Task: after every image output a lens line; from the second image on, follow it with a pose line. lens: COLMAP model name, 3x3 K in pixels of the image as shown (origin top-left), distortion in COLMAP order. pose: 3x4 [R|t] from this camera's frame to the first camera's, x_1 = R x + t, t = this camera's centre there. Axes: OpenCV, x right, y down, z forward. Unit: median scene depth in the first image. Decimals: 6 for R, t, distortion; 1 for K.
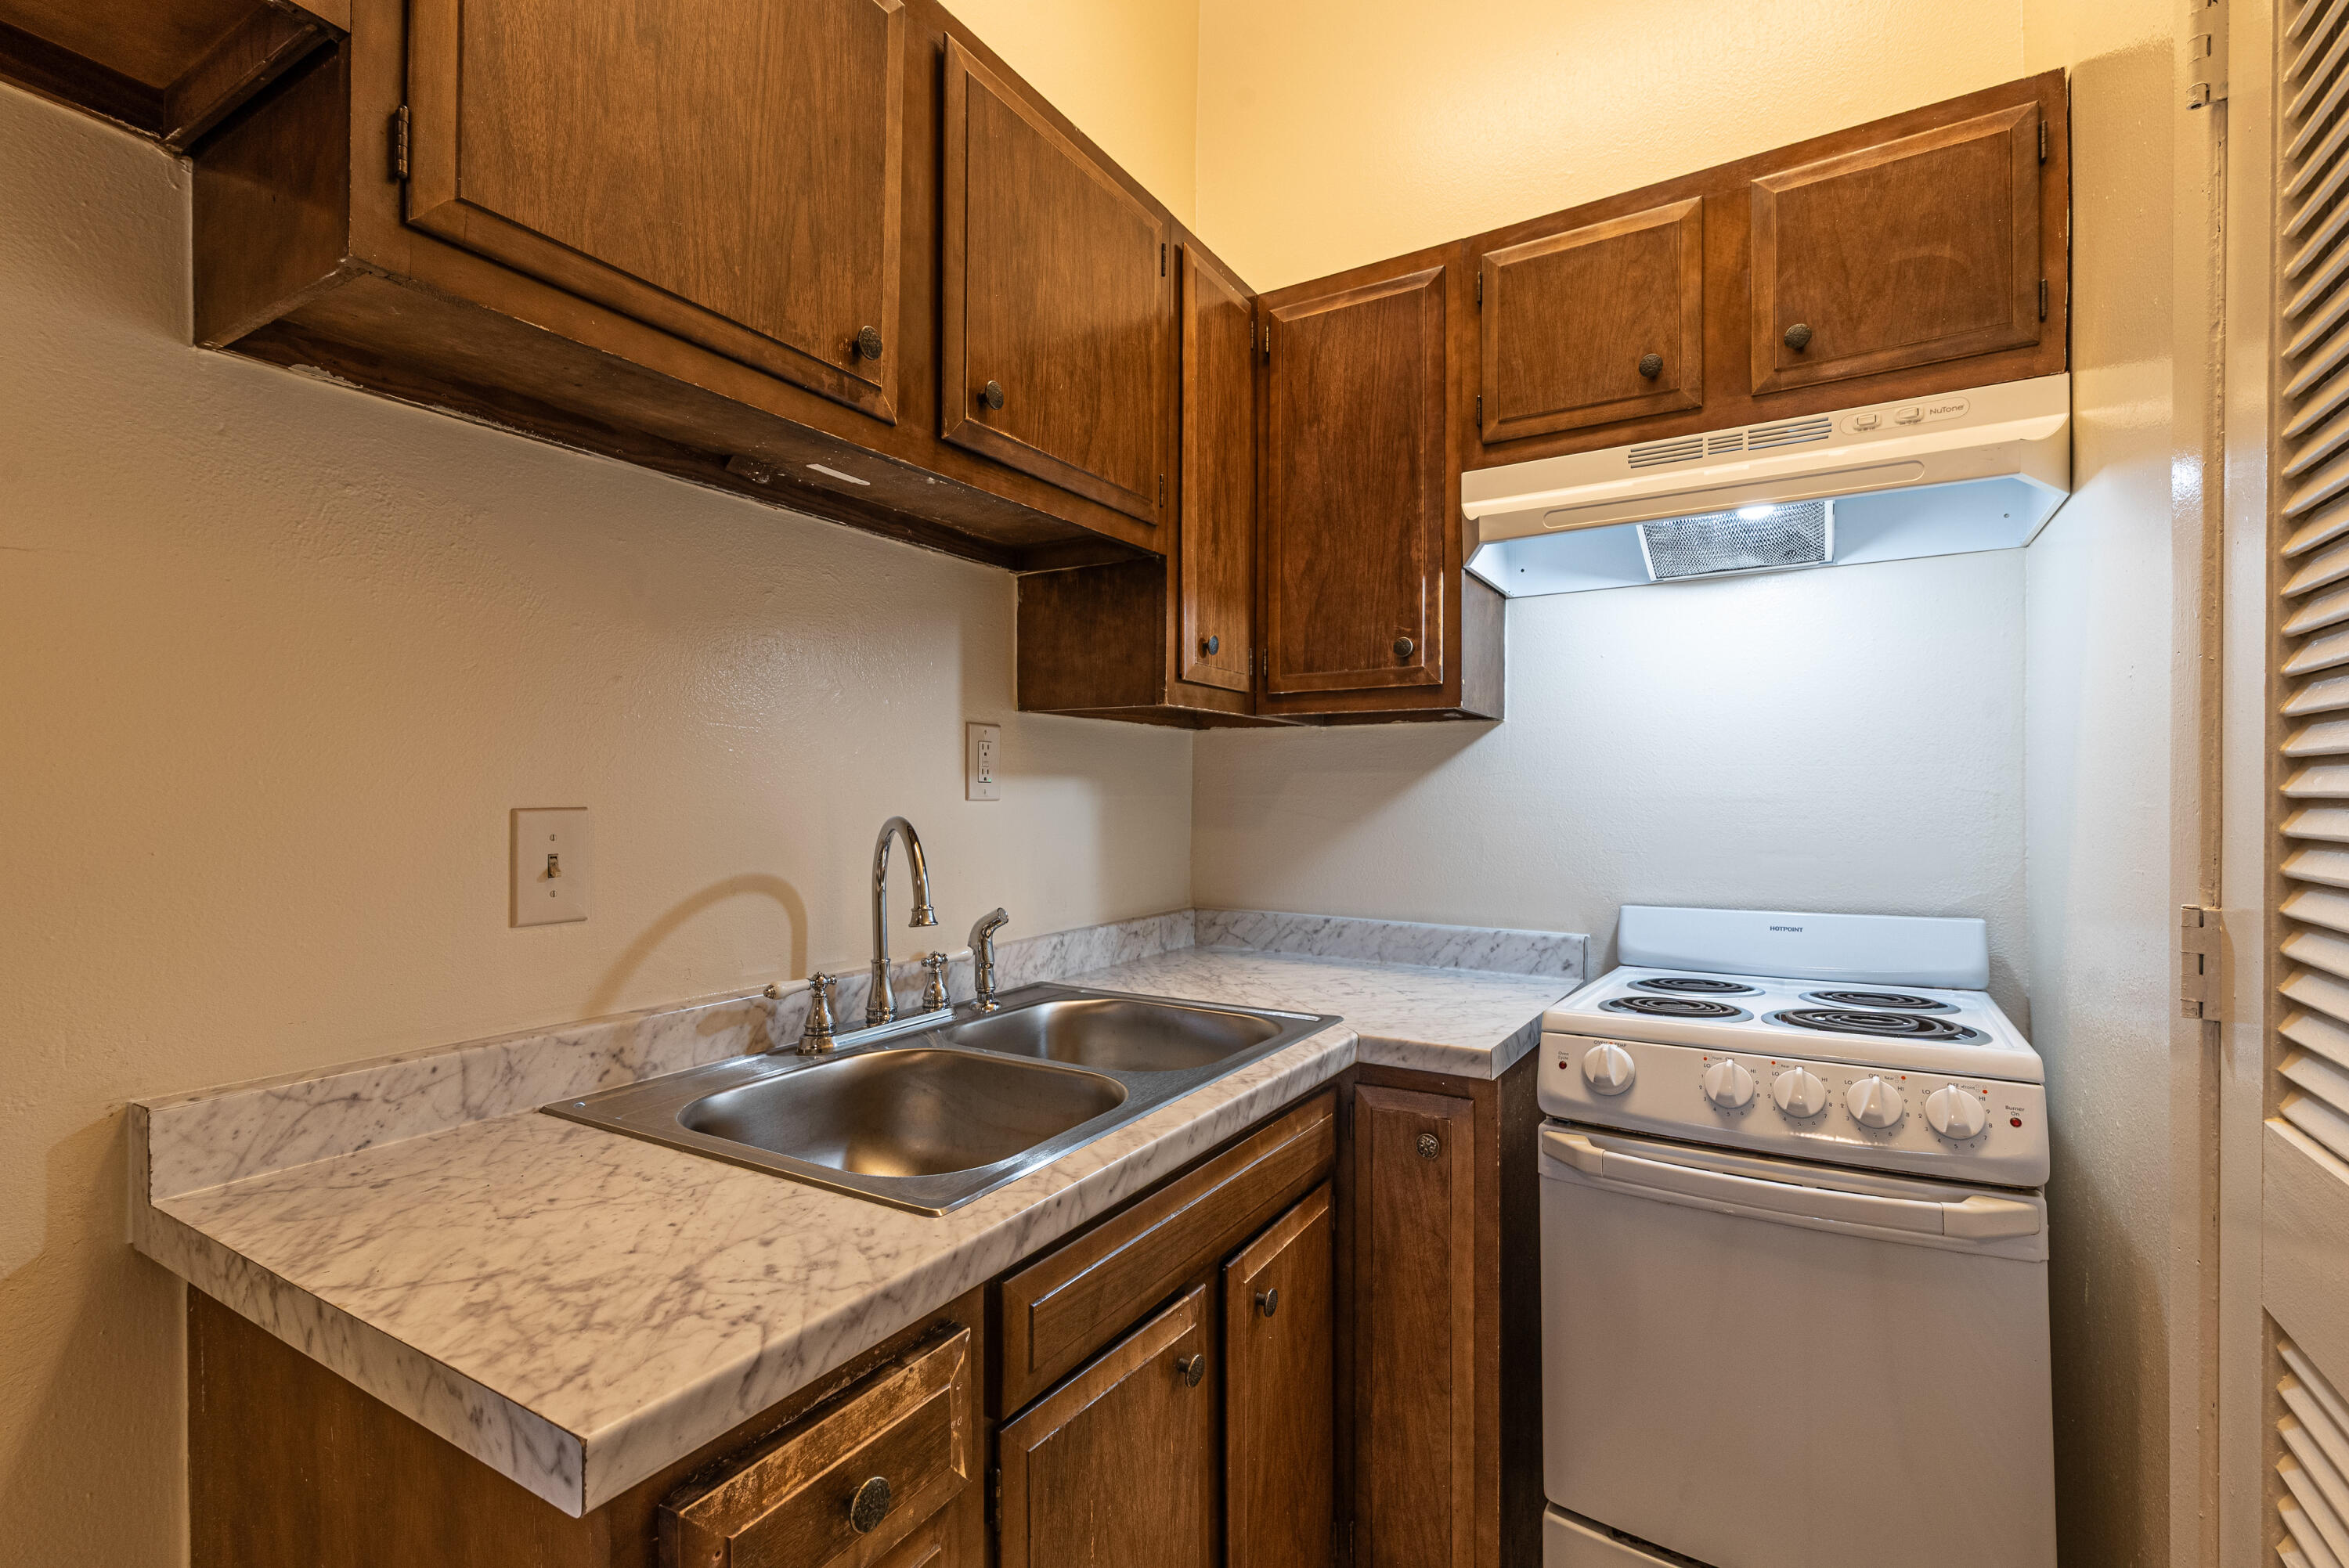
lens RADIAL K [[1094.0, 0, 1251.3], [0, 1094.0, 767.5], [0, 0, 1]] dist [0.002890, 0.000114]
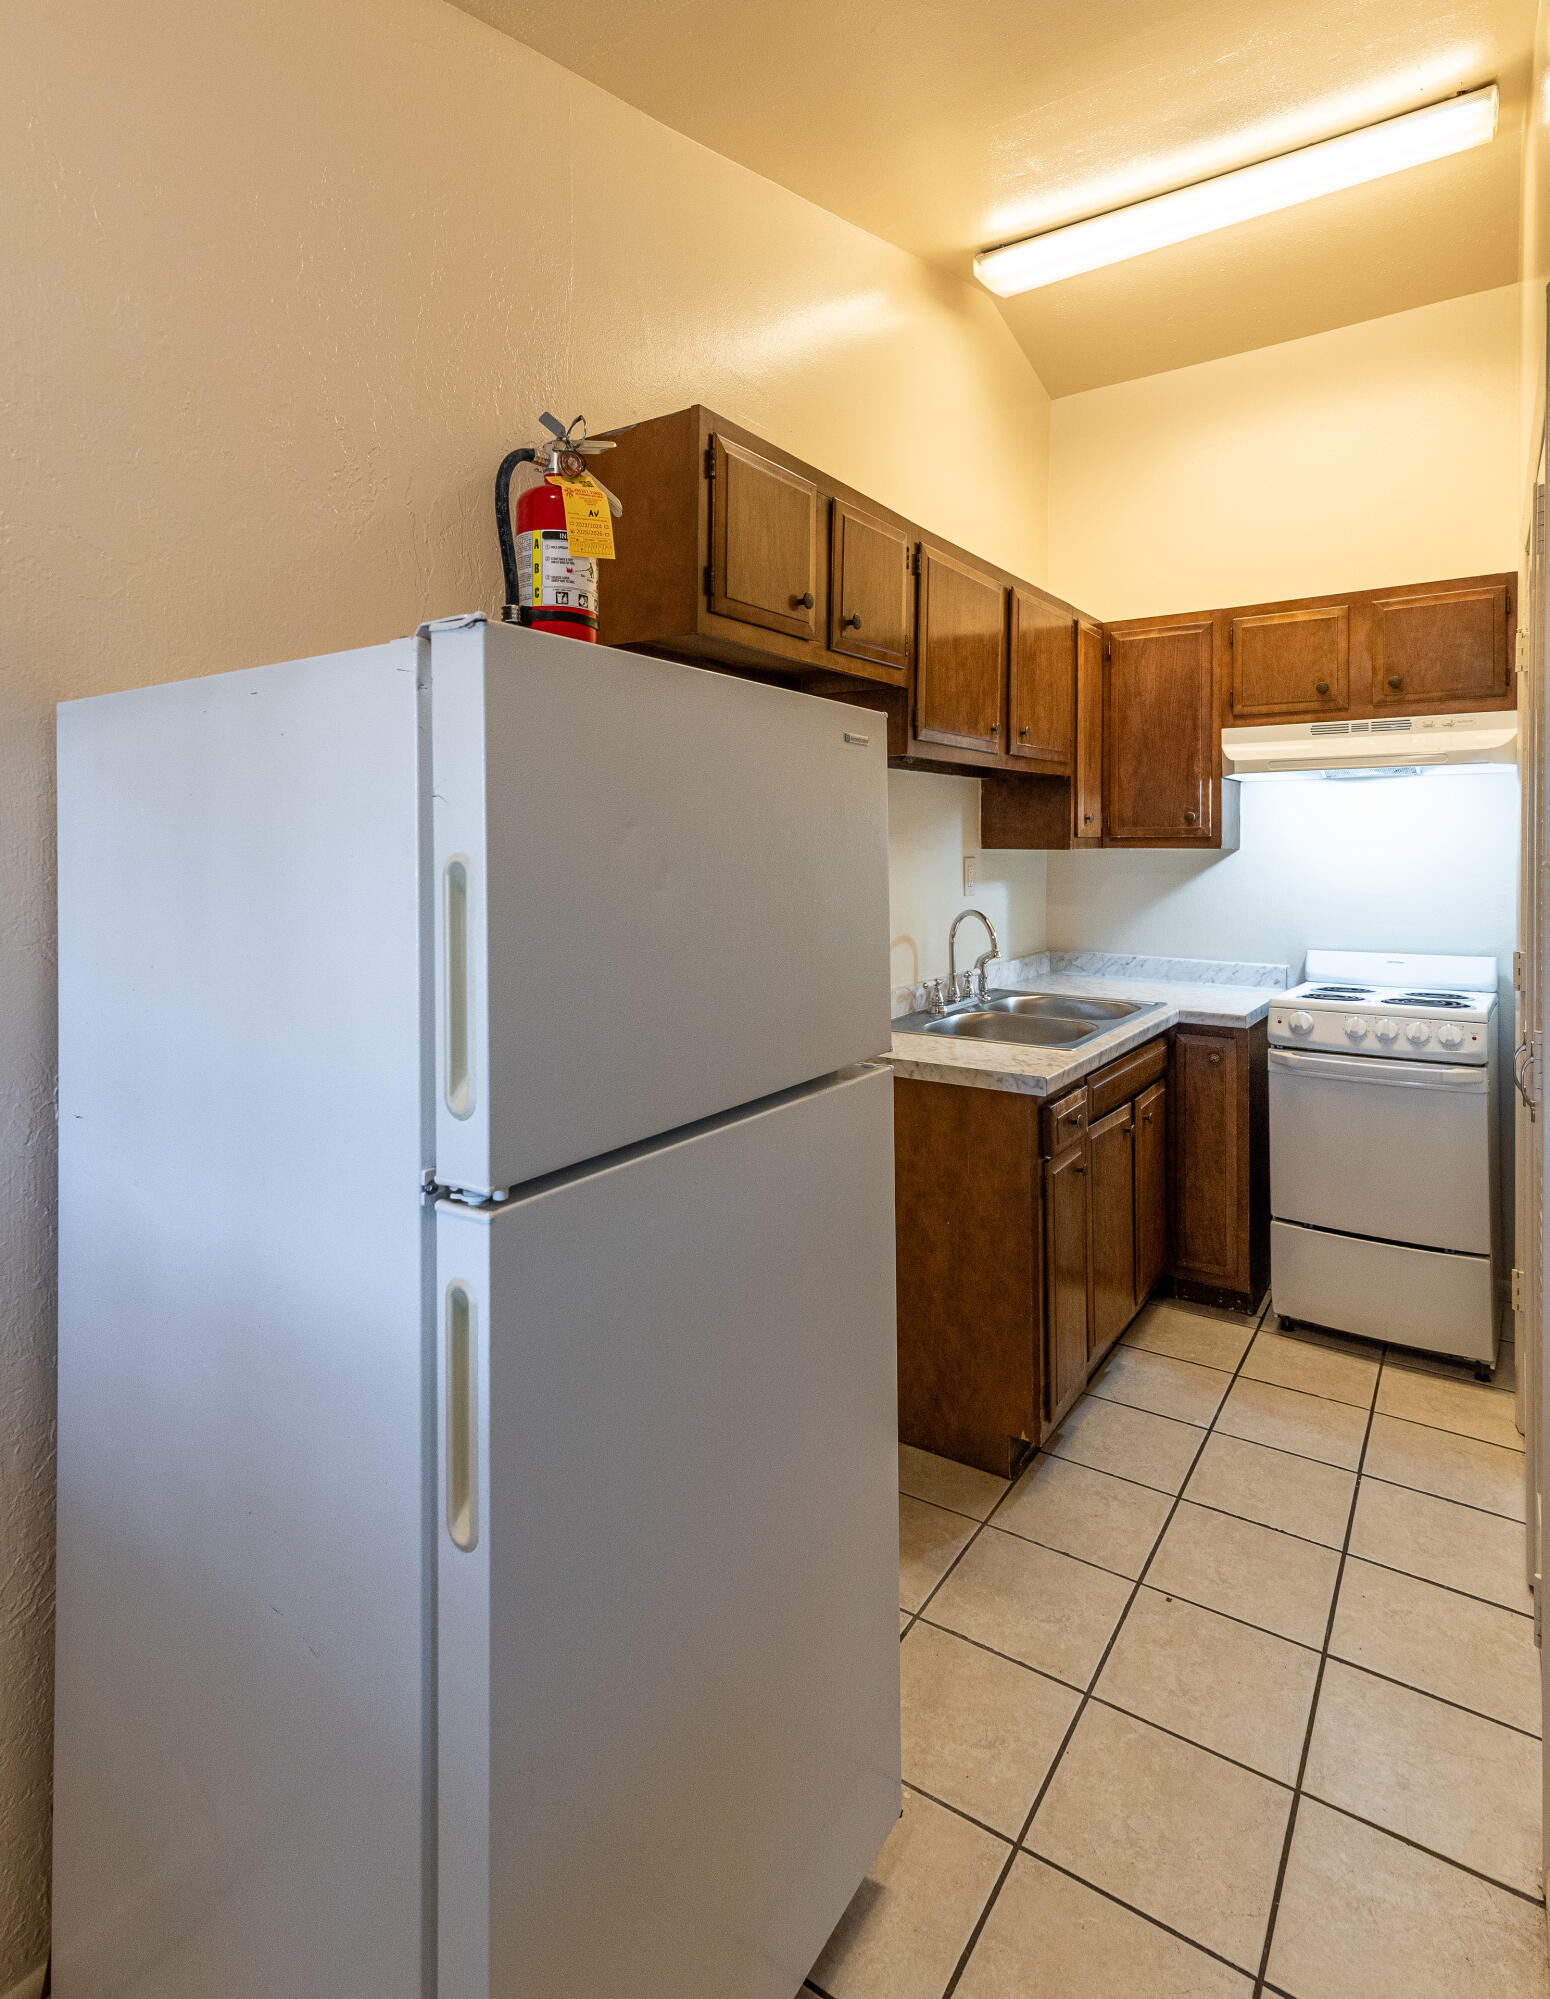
lens RADIAL K [[1052.9, 0, 827.1], [0, 1052.9, 845.2], [0, 0, 1]] dist [0.013046, -0.002768]
pose [[0.994847, -0.008040, -0.101068, -0.372835], [0.010841, 0.999571, 0.027204, -0.140655], [0.100806, -0.028159, 0.994508, -1.105755]]
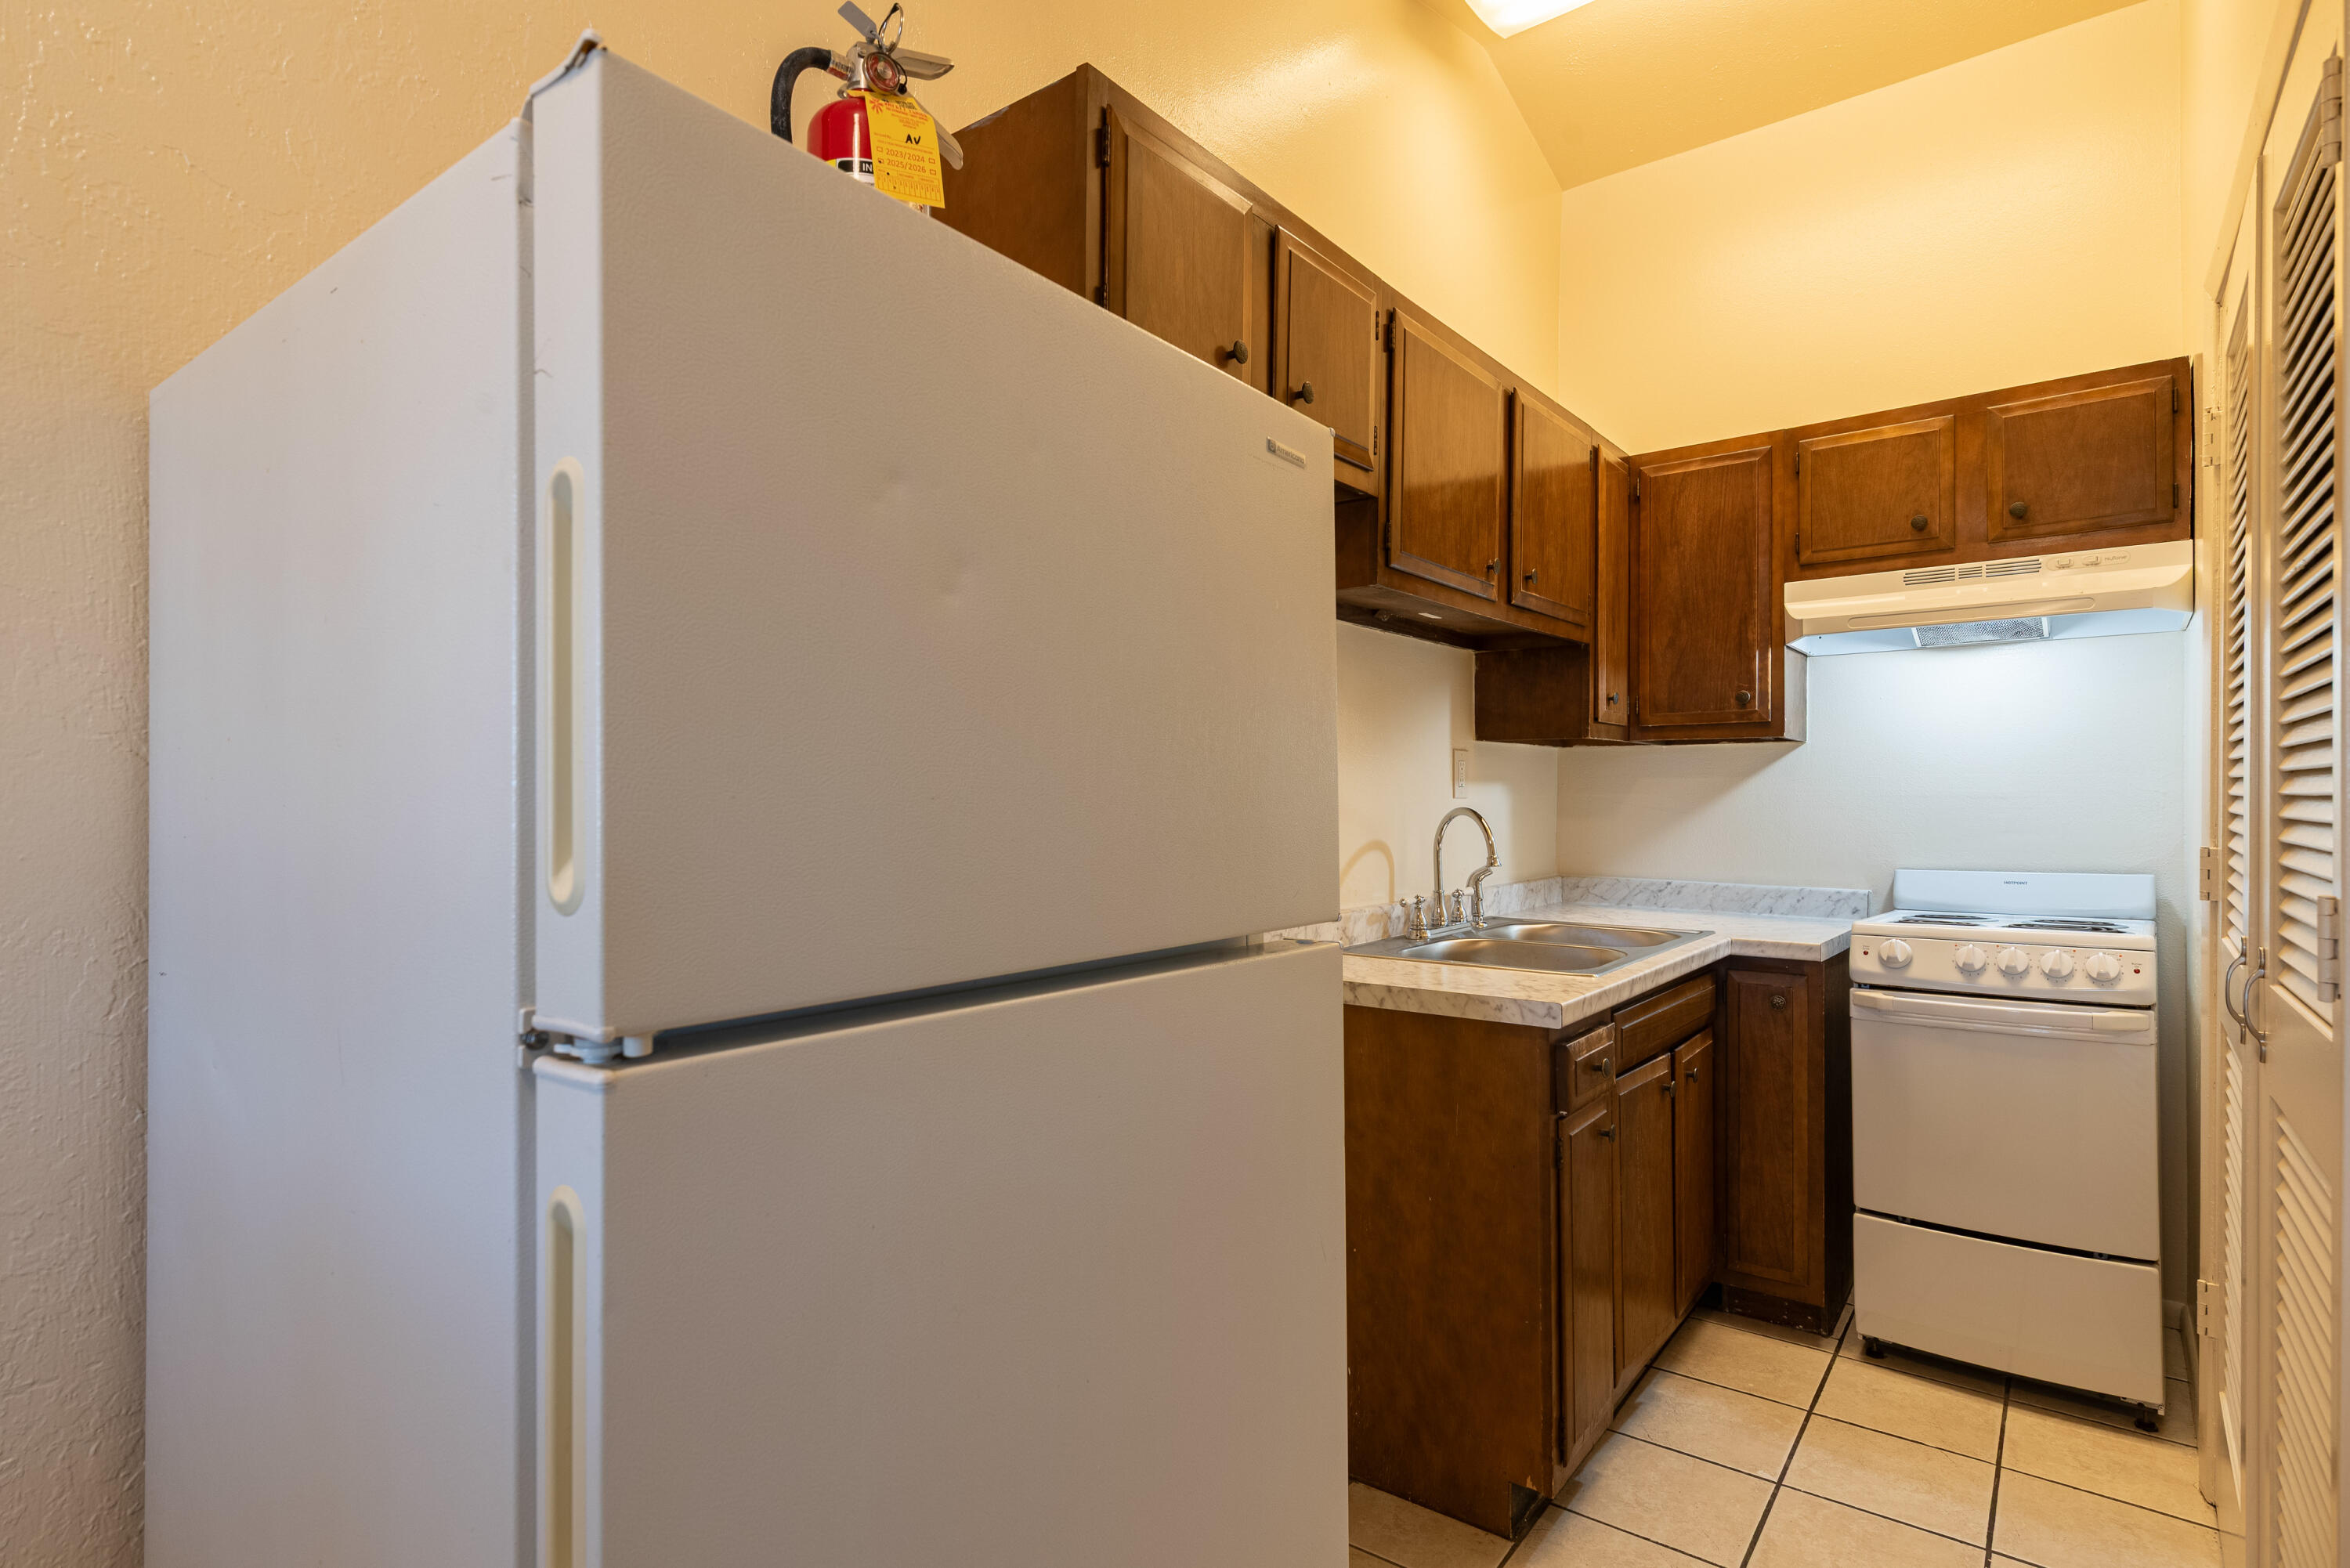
lens RADIAL K [[1200.8, 0, 1229.3], [0, 1200.8, 778.7], [0, 0, 1]] dist [-0.002328, 0.003822]
pose [[0.987423, -0.006546, -0.157966, -0.362386], [0.008767, 0.999872, 0.013372, -0.029602], [0.157859, -0.014589, 0.987354, -0.910955]]
